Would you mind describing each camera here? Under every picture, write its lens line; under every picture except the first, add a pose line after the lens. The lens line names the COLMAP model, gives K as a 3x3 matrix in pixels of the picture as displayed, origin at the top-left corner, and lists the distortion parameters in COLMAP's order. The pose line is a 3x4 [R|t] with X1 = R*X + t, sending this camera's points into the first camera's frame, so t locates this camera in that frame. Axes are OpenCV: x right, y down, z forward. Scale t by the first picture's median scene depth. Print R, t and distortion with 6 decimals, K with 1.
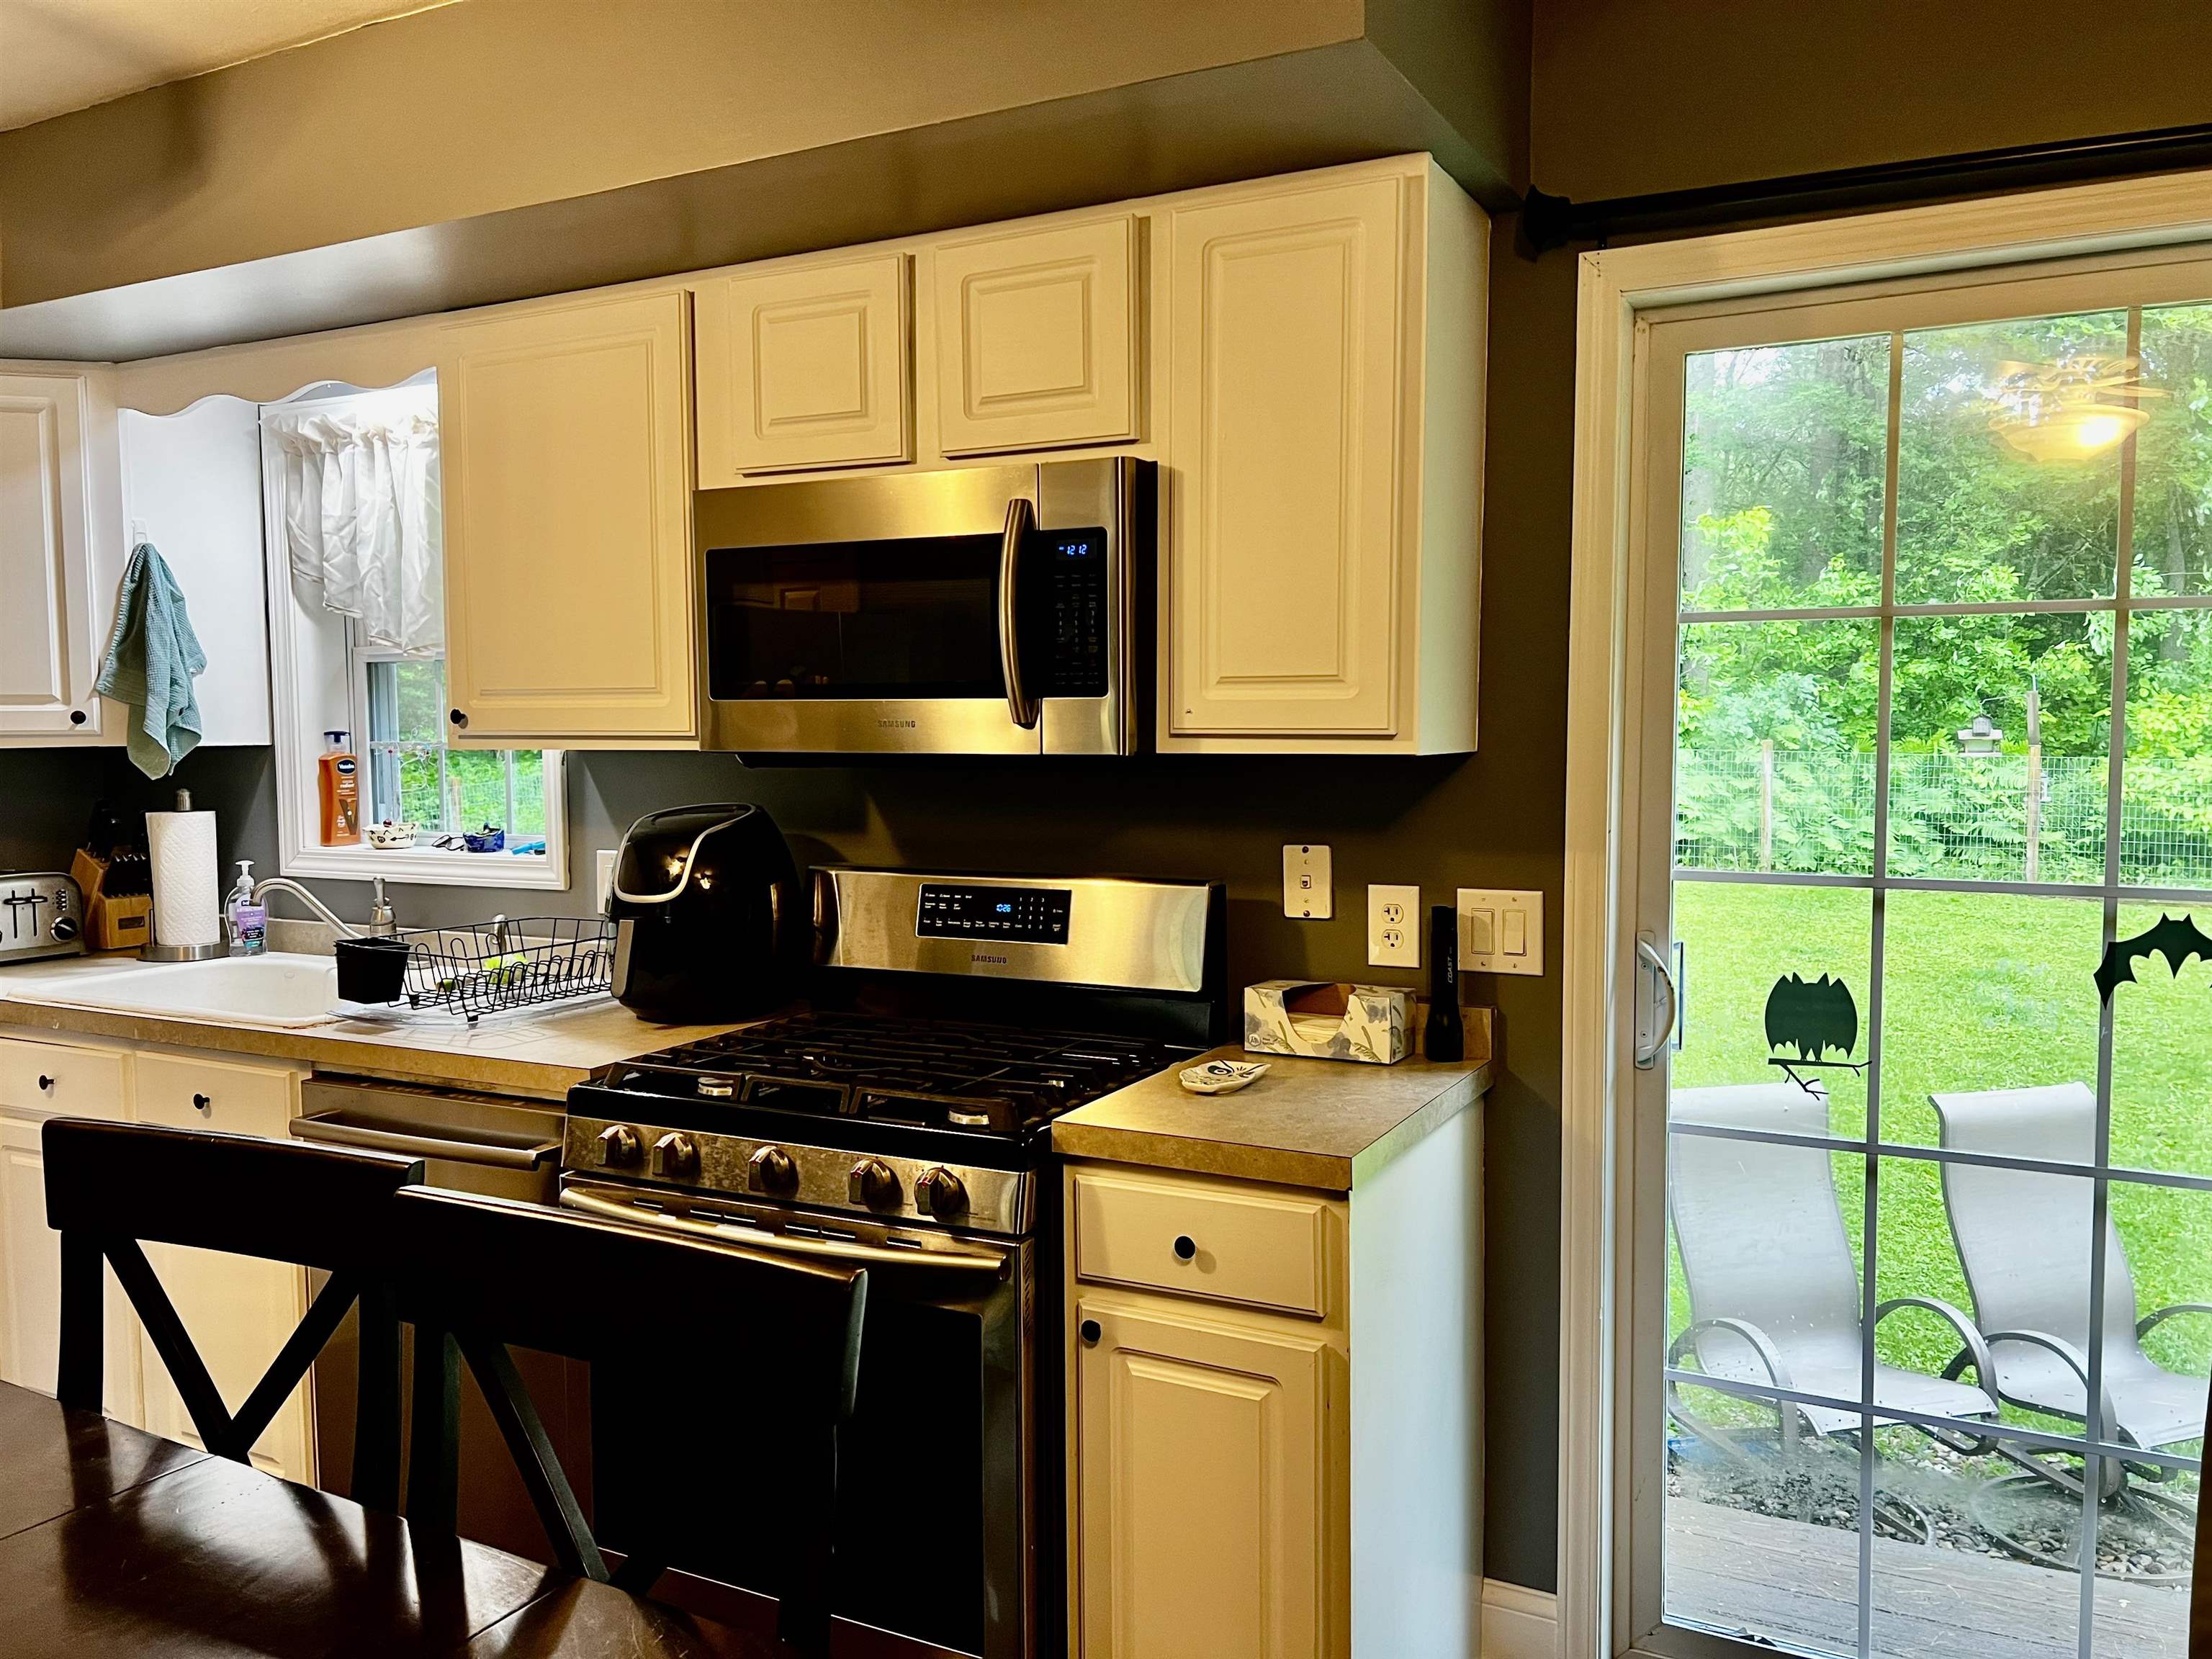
lens RADIAL K [[1693.5, 0, 1114.0], [0, 1693.5, 835.5], [0, 0, 1]] dist [0.054626, -0.055210]
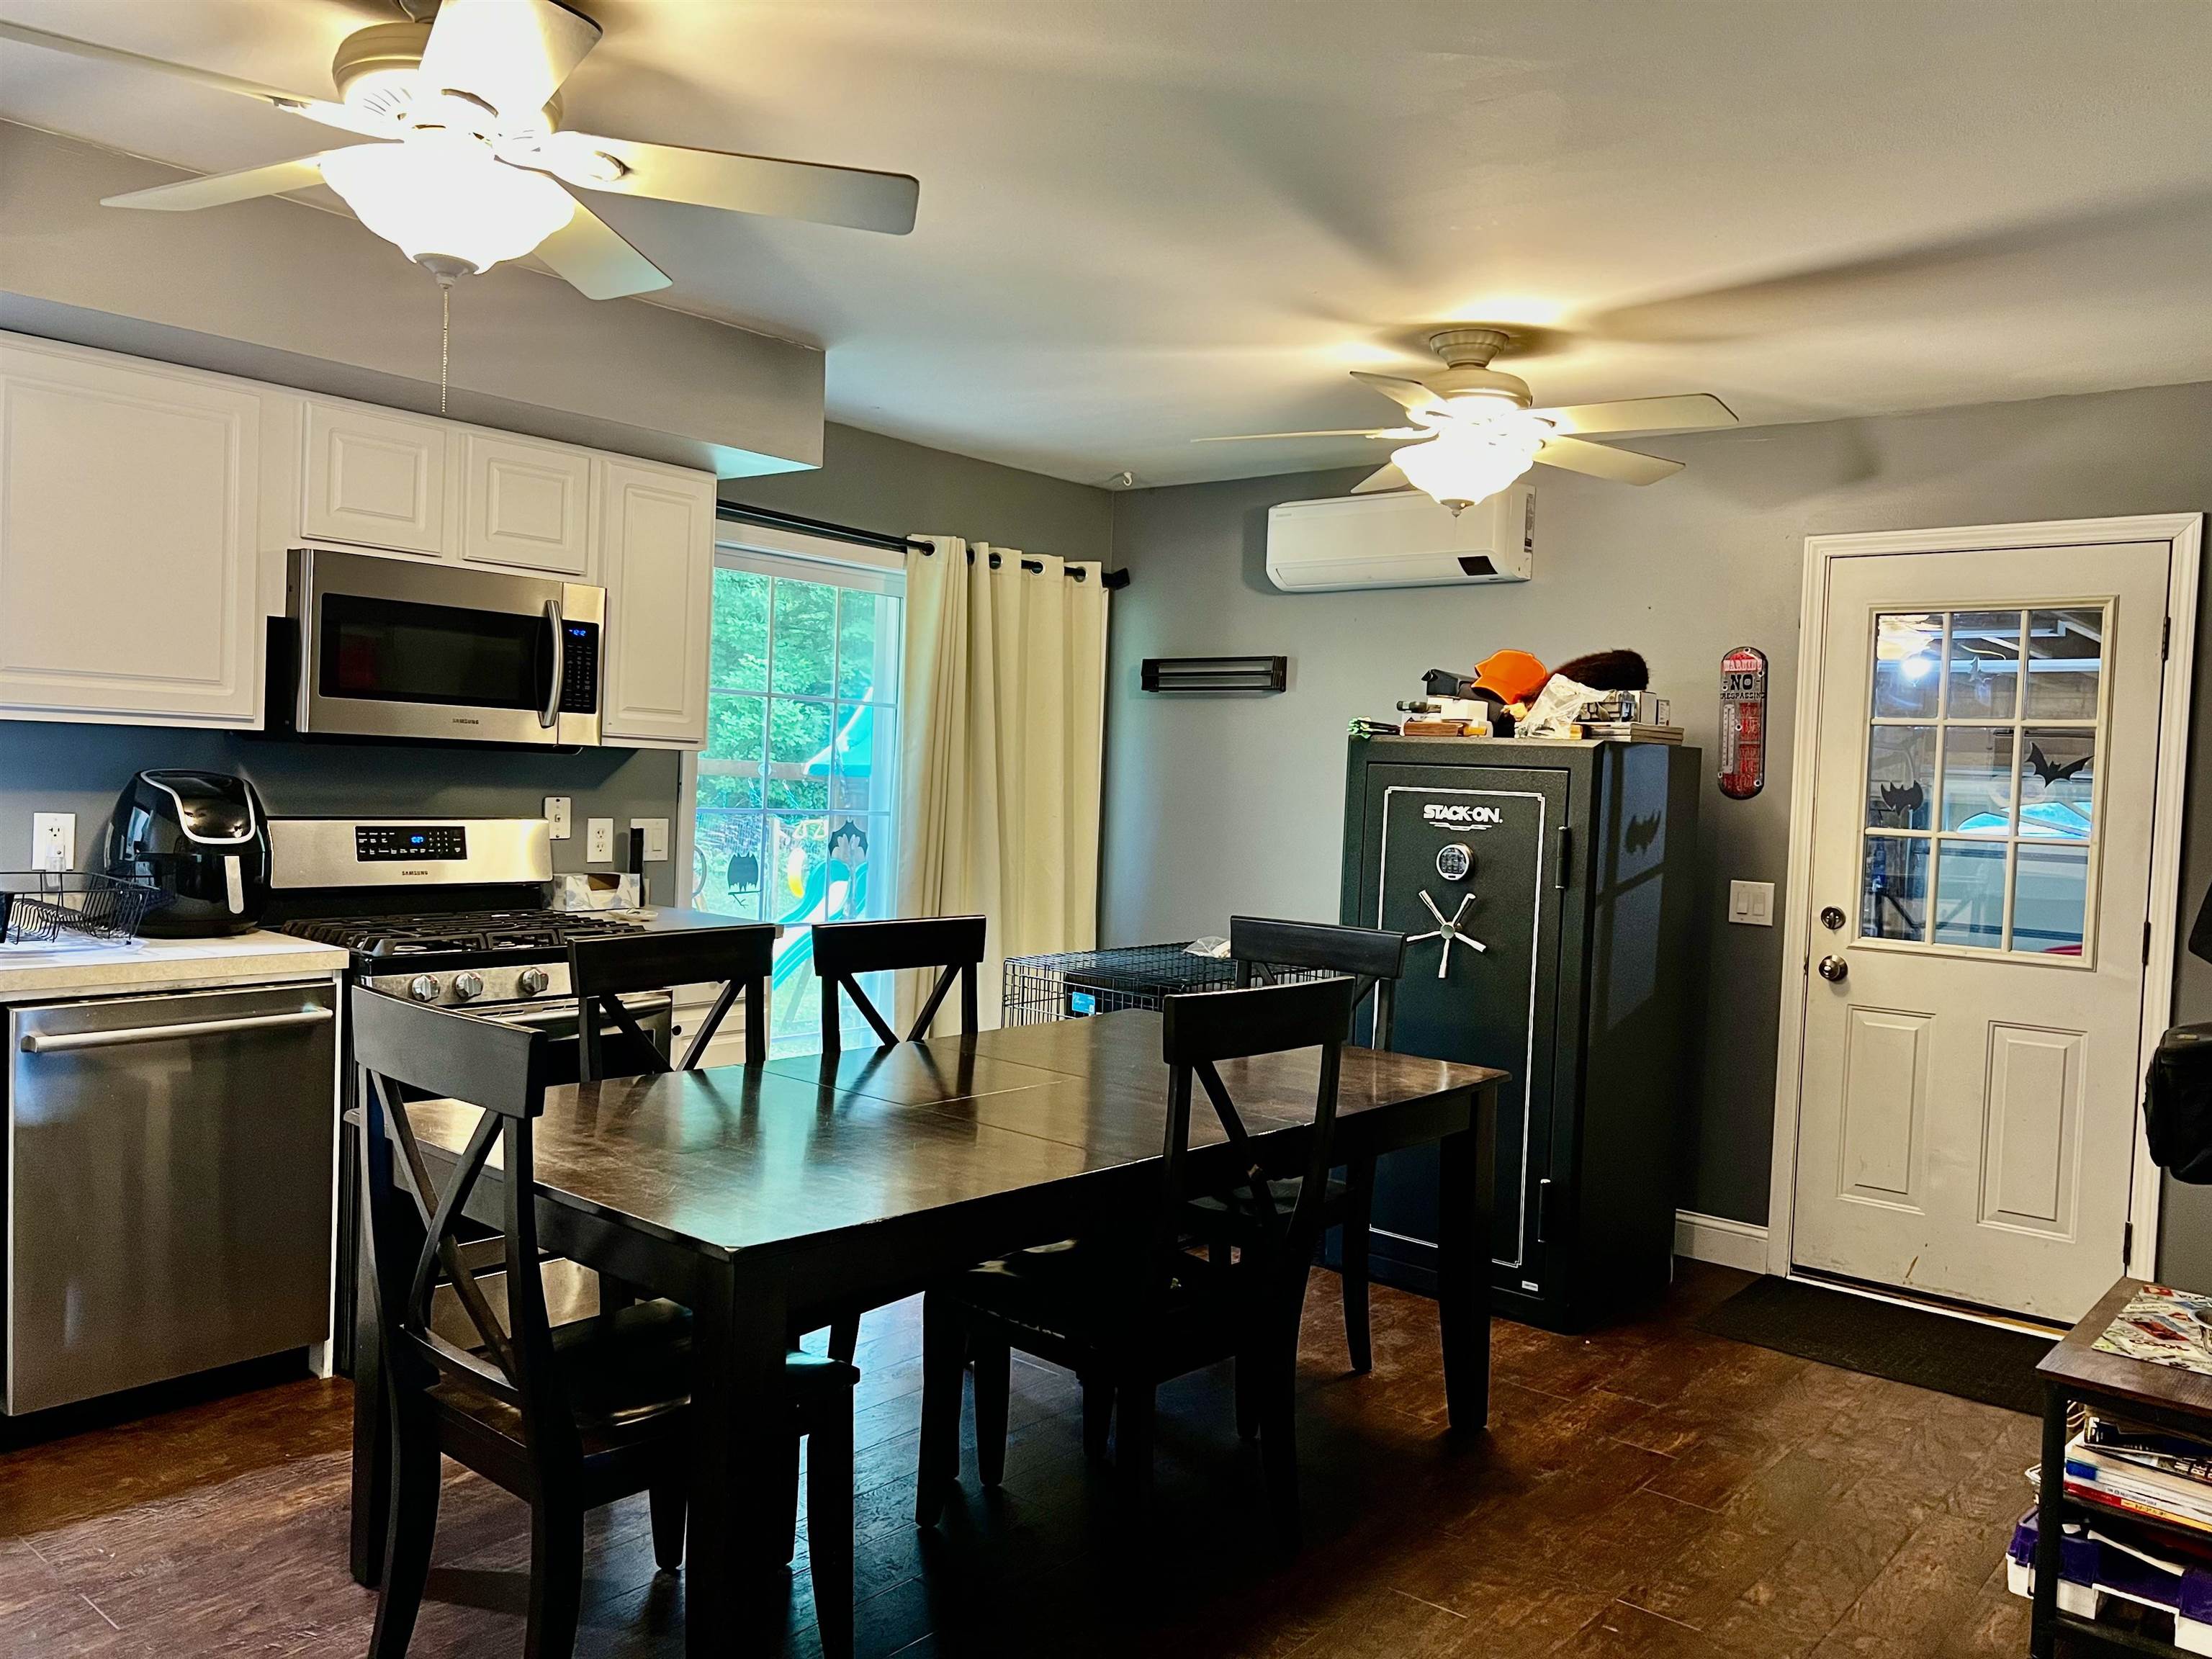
lens RADIAL K [[1615.4, 0, 1145.7], [0, 1615.4, 828.3], [0, 0, 1]] dist [0.004735, -0.008166]
pose [[0.160104, -0.018799, 0.986921, -1.440040], [0.017180, 0.999720, 0.016256, 0.020324], [-0.986951, 0.014352, 0.160382, 0.112586]]
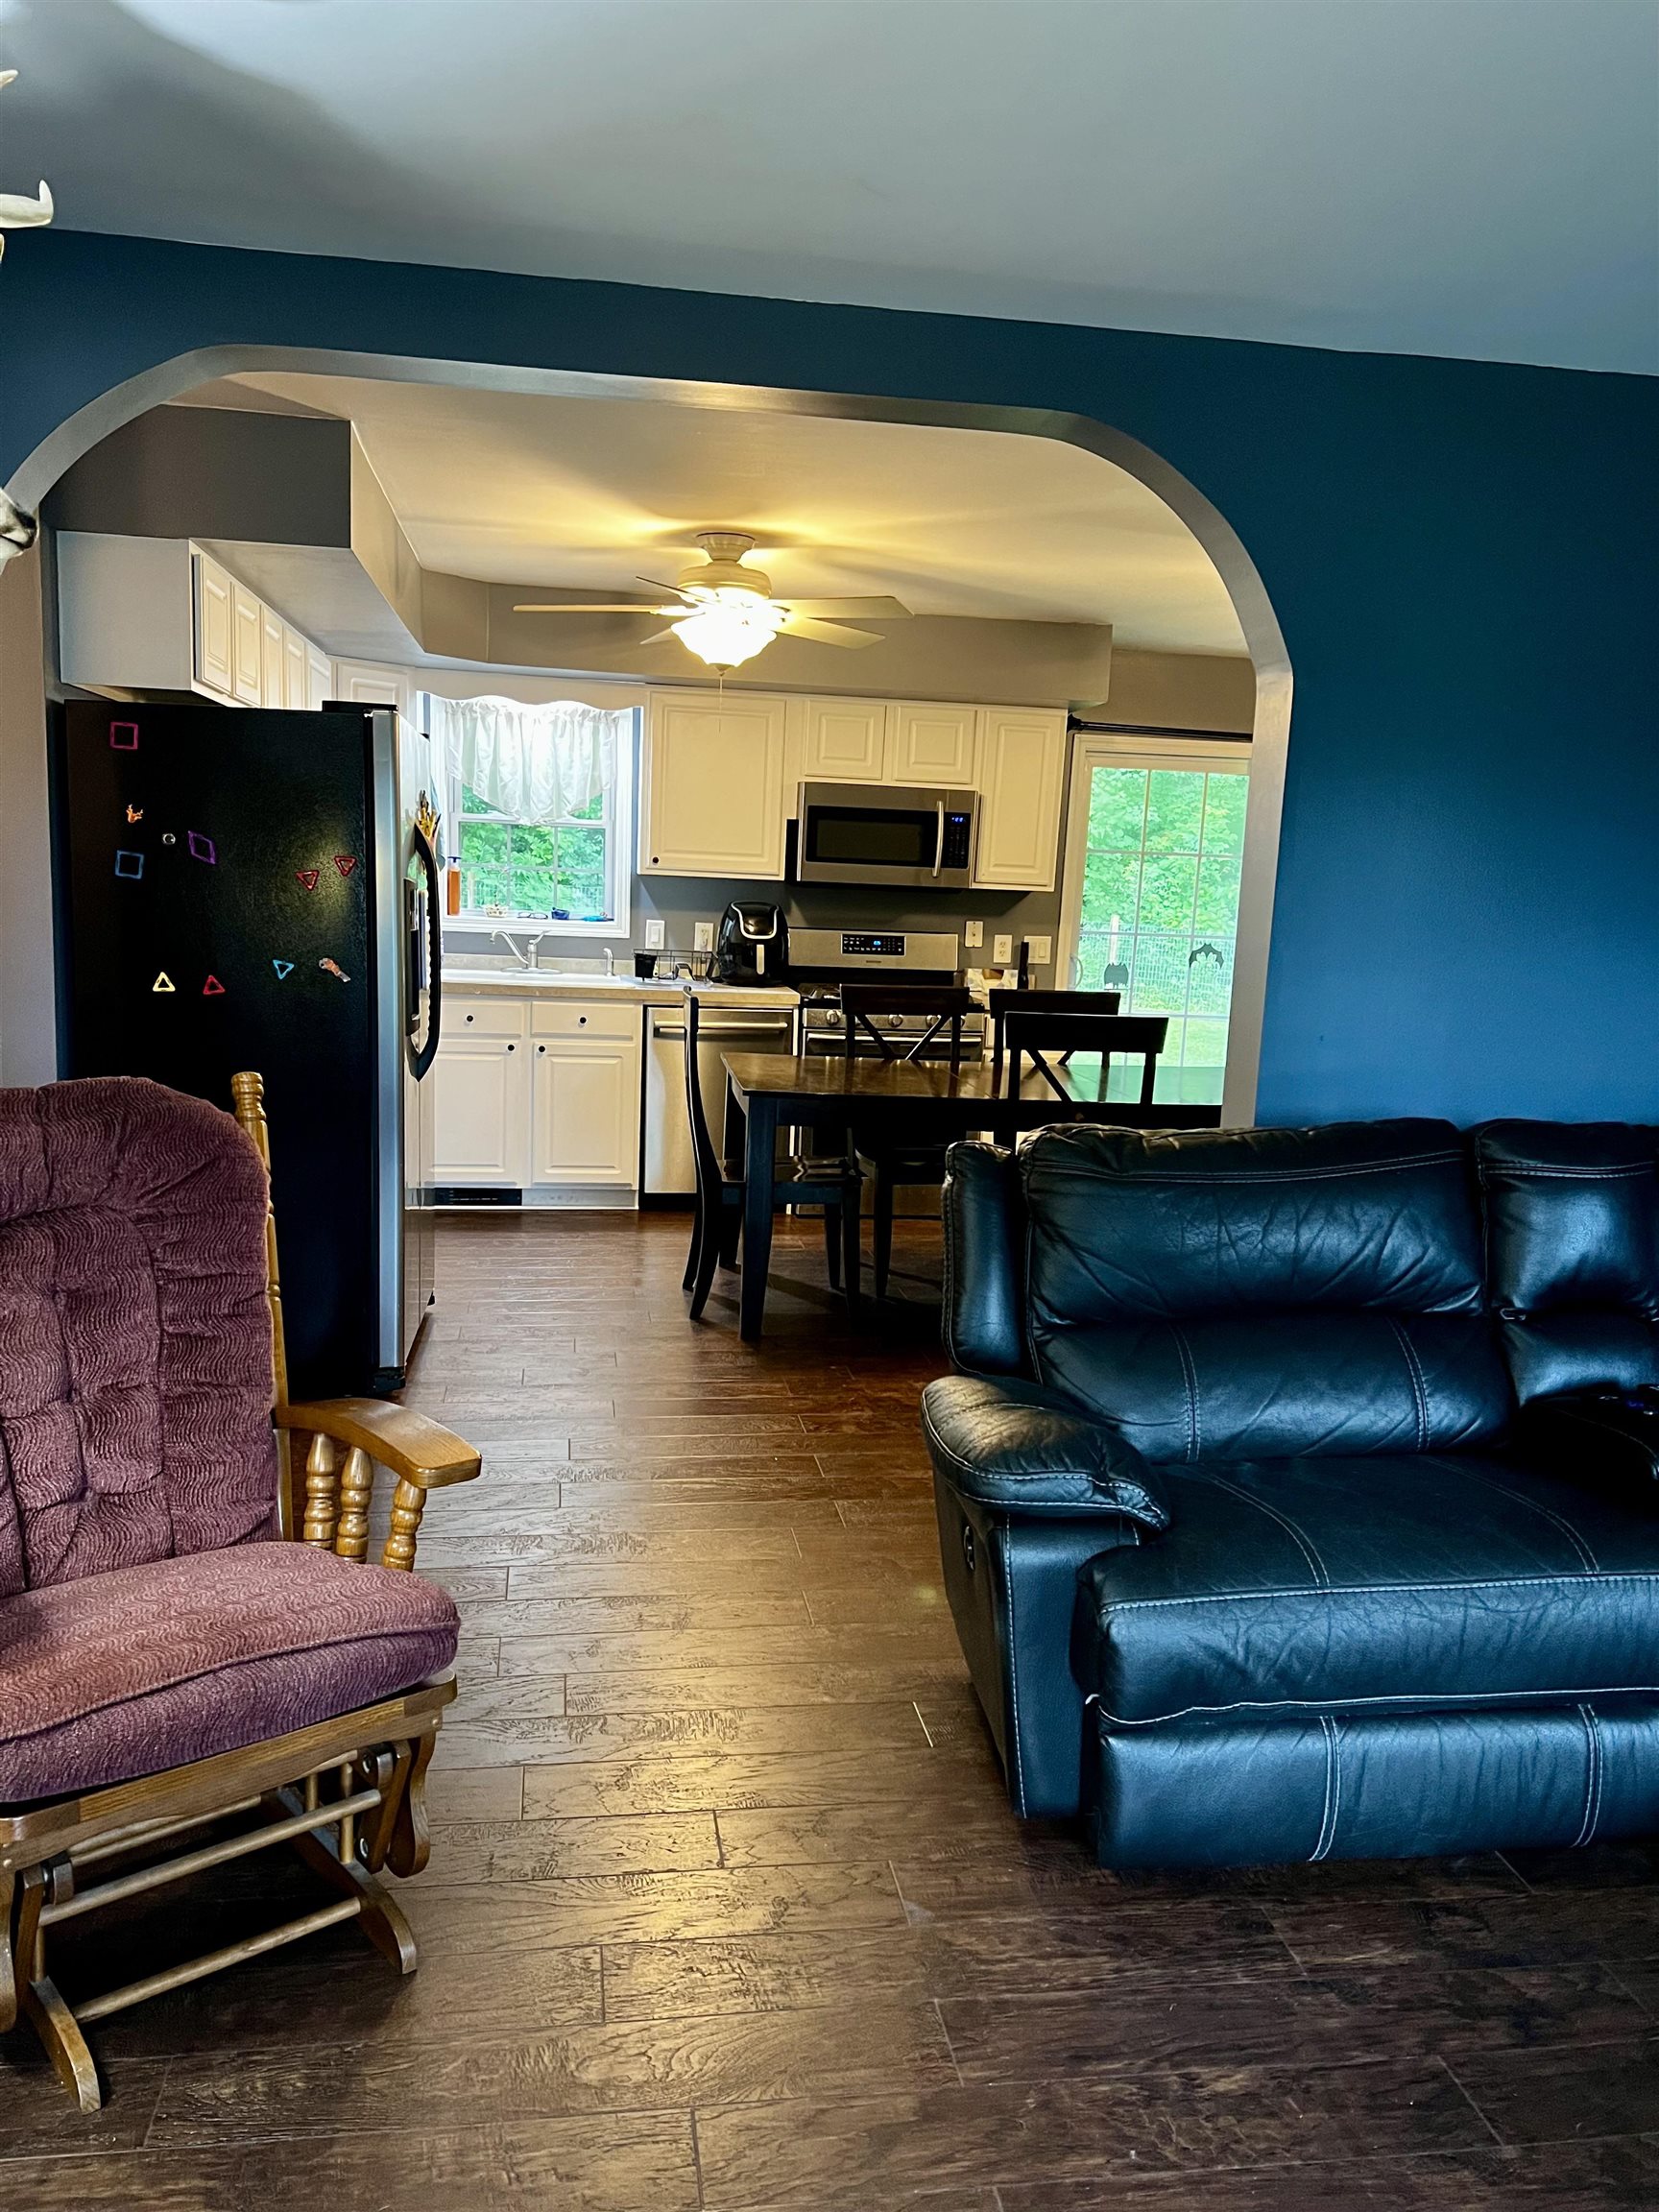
lens RADIAL K [[1693.5, 0, 829.5], [0, 1693.5, 1106.0], [0, 0, 1]] dist [0.054626, -0.055210]
pose [[0.802327, -0.039413, 0.595582, -1.785475], [-0.009293, 0.996872, 0.078488, 0.093385], [-0.596813, -0.068508, 0.799451, -1.166116]]
